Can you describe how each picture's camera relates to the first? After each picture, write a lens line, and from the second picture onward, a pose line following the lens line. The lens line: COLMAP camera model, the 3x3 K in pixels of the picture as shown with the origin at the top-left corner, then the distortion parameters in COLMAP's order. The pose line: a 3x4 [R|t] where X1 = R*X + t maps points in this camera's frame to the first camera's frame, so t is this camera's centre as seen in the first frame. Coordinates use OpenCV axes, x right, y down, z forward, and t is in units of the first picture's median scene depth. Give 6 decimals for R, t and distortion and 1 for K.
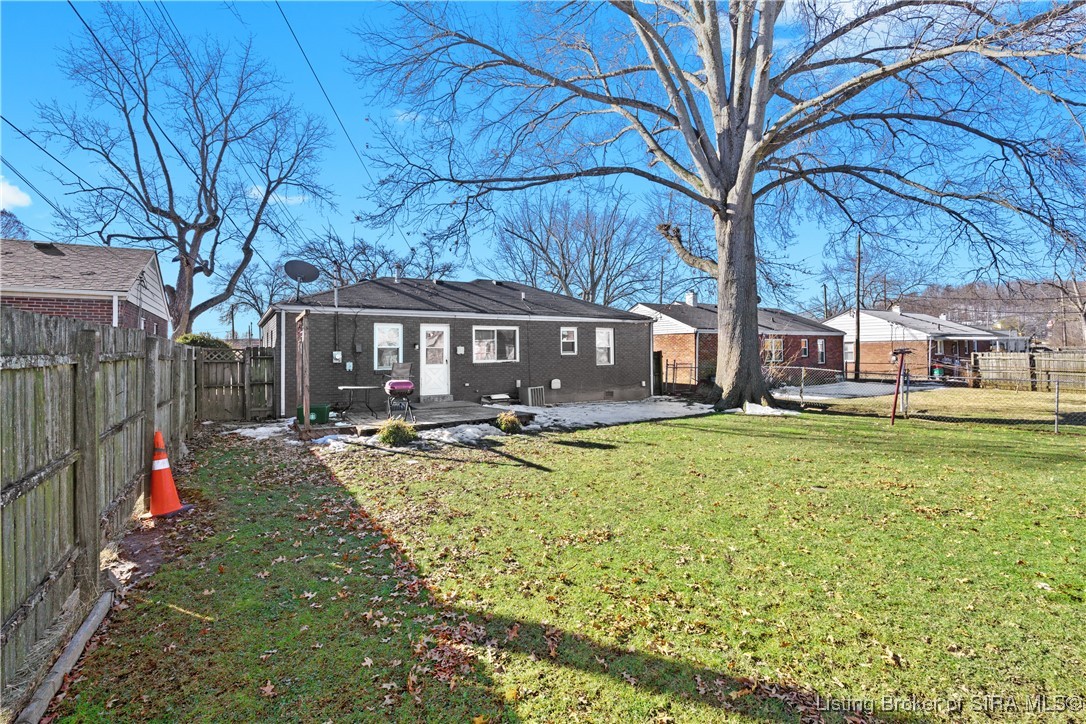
lens RADIAL K [[490.1, 0, 545.5], [0, 490.1, 346.0], [0, 0, 1]] dist [-0.002137, -0.000178]
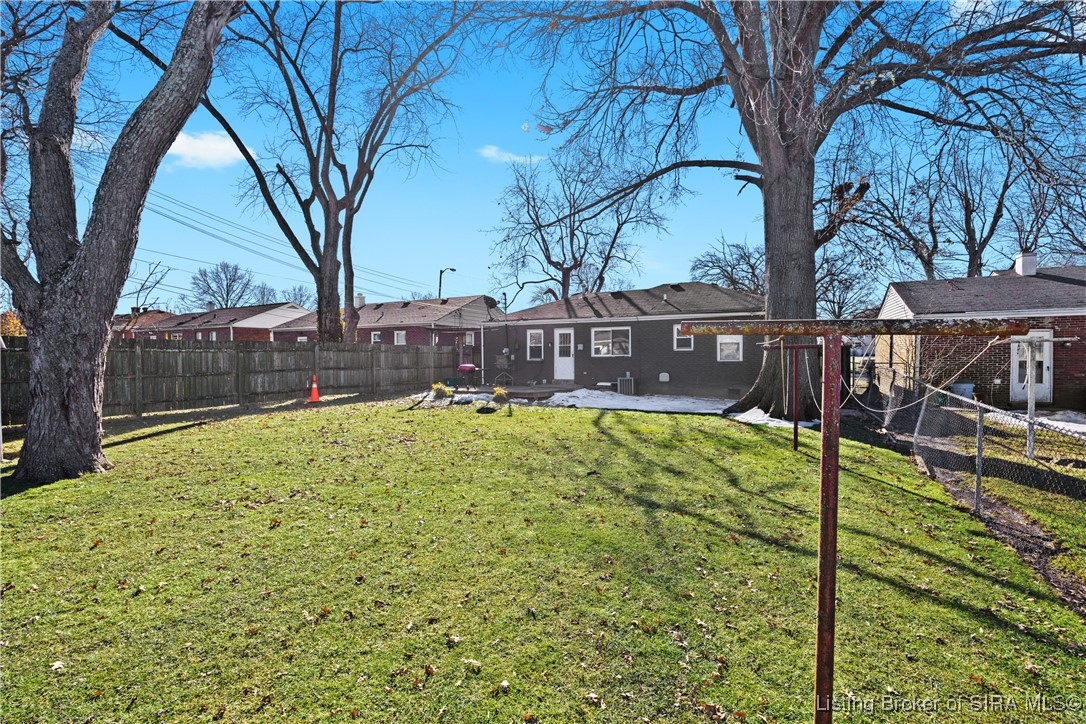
lens RADIAL K [[467.1, 0, 550.6], [0, 467.1, 361.4], [0, 0, 1]] dist [-0.013682, -0.000038]
pose [[0.526434, 0.019839, -0.849984, 0.840514], [0.013637, 0.999402, 0.031772, 0.006078], [0.850106, -0.028317, 0.525849, 0.255142]]
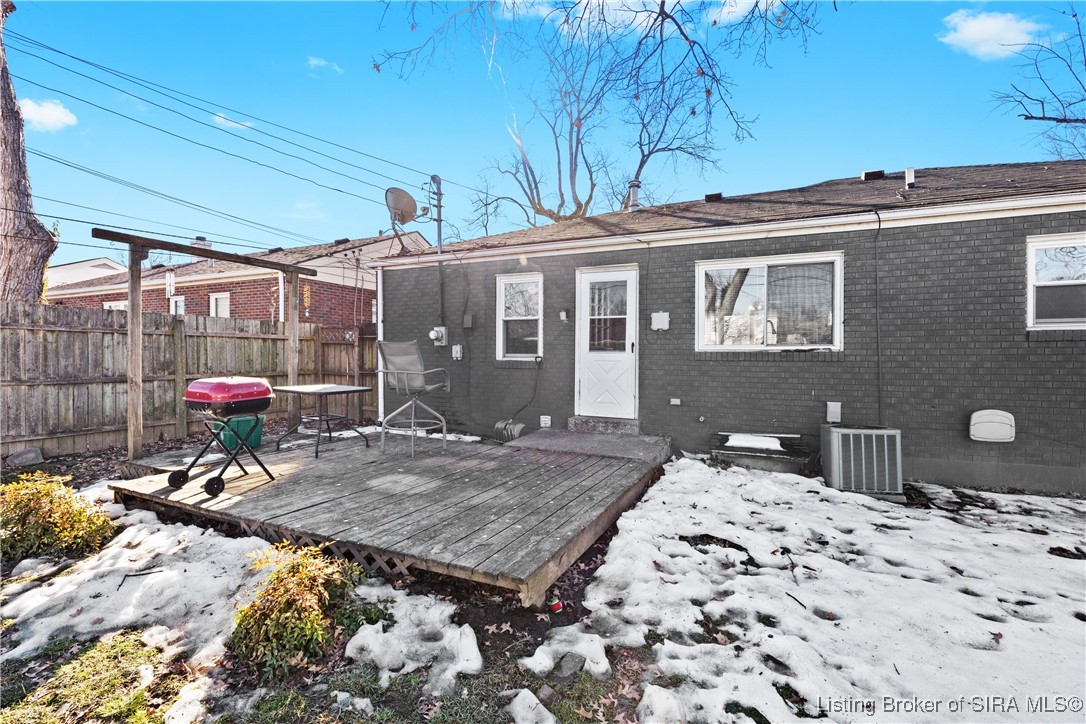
lens RADIAL K [[467.1, 0, 550.6], [0, 467.1, 361.4], [0, 0, 1]] dist [-0.013682, -0.000038]
pose [[0.566687, 0.025664, -0.823533, 0.108492], [0.003386, 0.999434, 0.033475, 0.029644], [0.823926, -0.021758, 0.566279, 0.667955]]
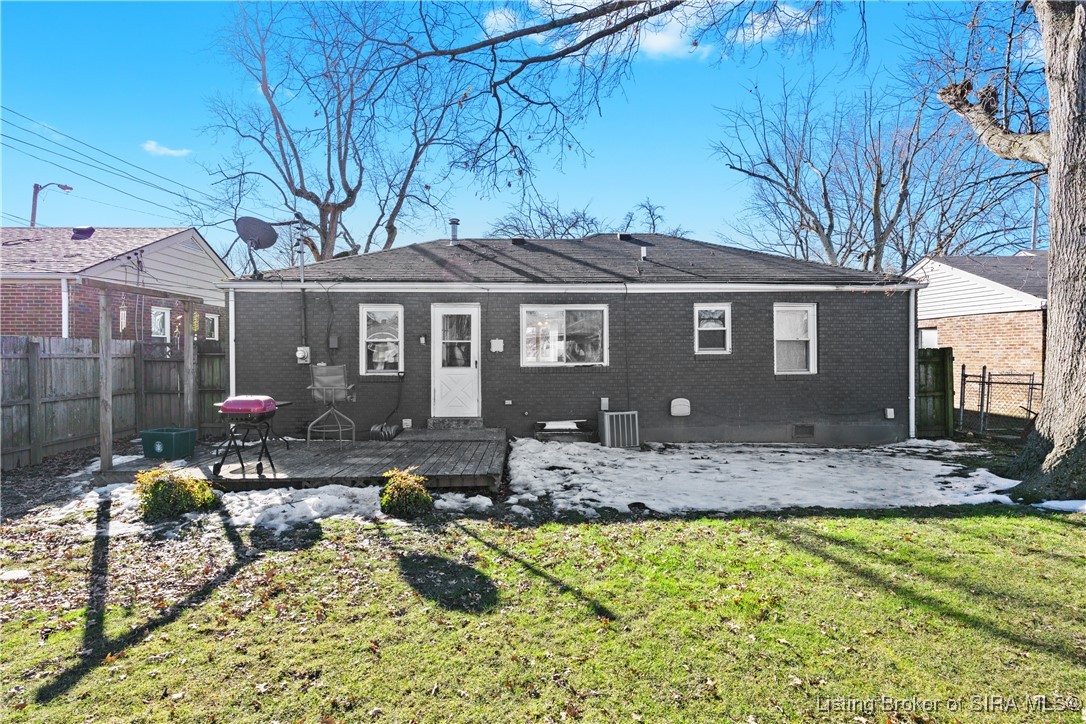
lens RADIAL K [[598.3, 0, 543.1], [0, 598.3, 350.4], [0, 0, 1]] dist [0.004213, 0.001275]
pose [[0.873623, 0.004751, -0.486581, 0.230773], [0.002863, 0.999885, 0.014904, 0.003960], [0.486596, -0.014413, 0.873508, 0.369349]]
